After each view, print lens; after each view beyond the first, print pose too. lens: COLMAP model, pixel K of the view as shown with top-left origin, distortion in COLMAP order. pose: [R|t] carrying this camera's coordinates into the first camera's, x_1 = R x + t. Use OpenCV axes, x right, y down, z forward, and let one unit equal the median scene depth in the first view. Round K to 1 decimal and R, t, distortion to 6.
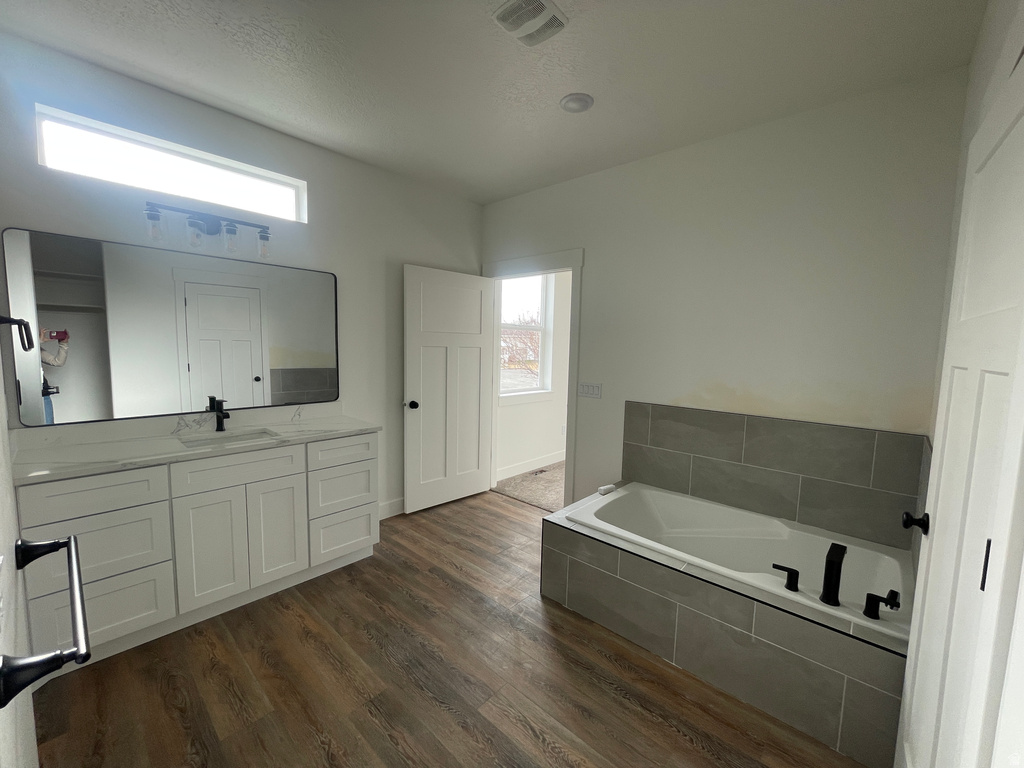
lens RADIAL K [[413.9, 0, 512.0], [0, 413.9, 384.0], [0, 0, 1]] dist [-0.001490, -0.000994]
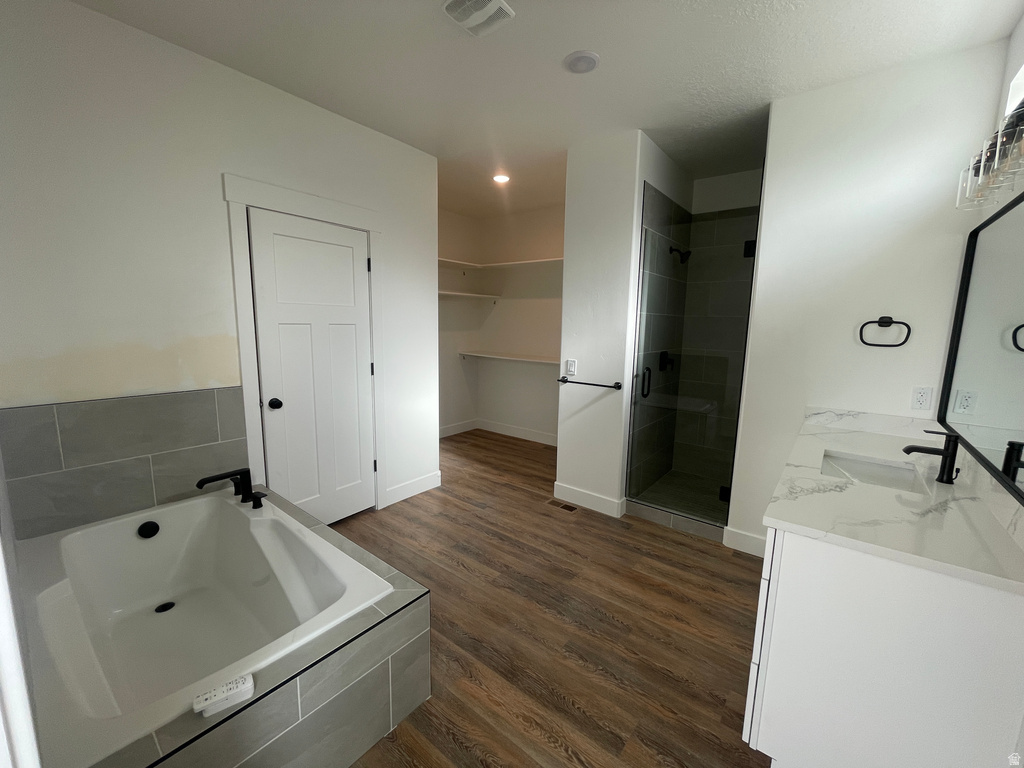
lens RADIAL K [[413.9, 0, 512.0], [0, 413.9, 384.0], [0, 0, 1]] dist [-0.001490, -0.000994]
pose [[-0.996959, -0.032952, -0.070615, 0.001293], [-0.048792, 0.970534, 0.235972, -0.194396], [0.060758, 0.238700, -0.969191, 2.039369]]
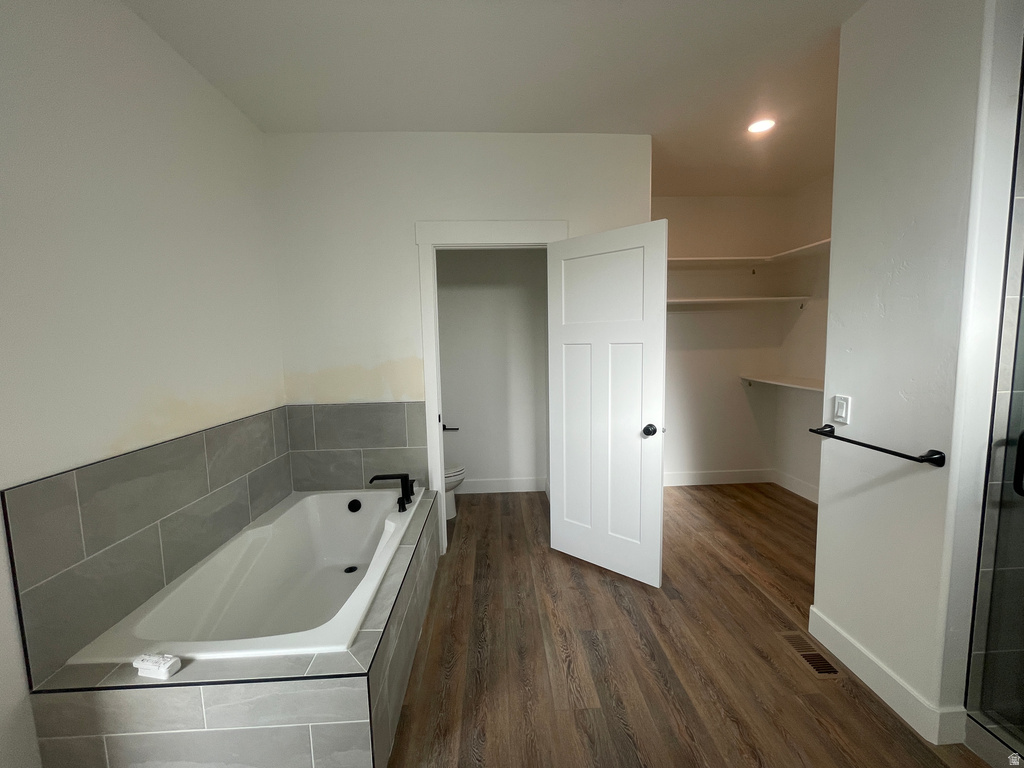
lens RADIAL K [[413.9, 0, 512.0], [0, 413.9, 384.0], [0, 0, 1]] dist [-0.001490, -0.000994]
pose [[-0.706109, -0.077356, 0.703865, -0.513573], [0.070991, 0.981273, 0.179061, -0.147435], [-0.704535, 0.176405, -0.687395, 1.523211]]
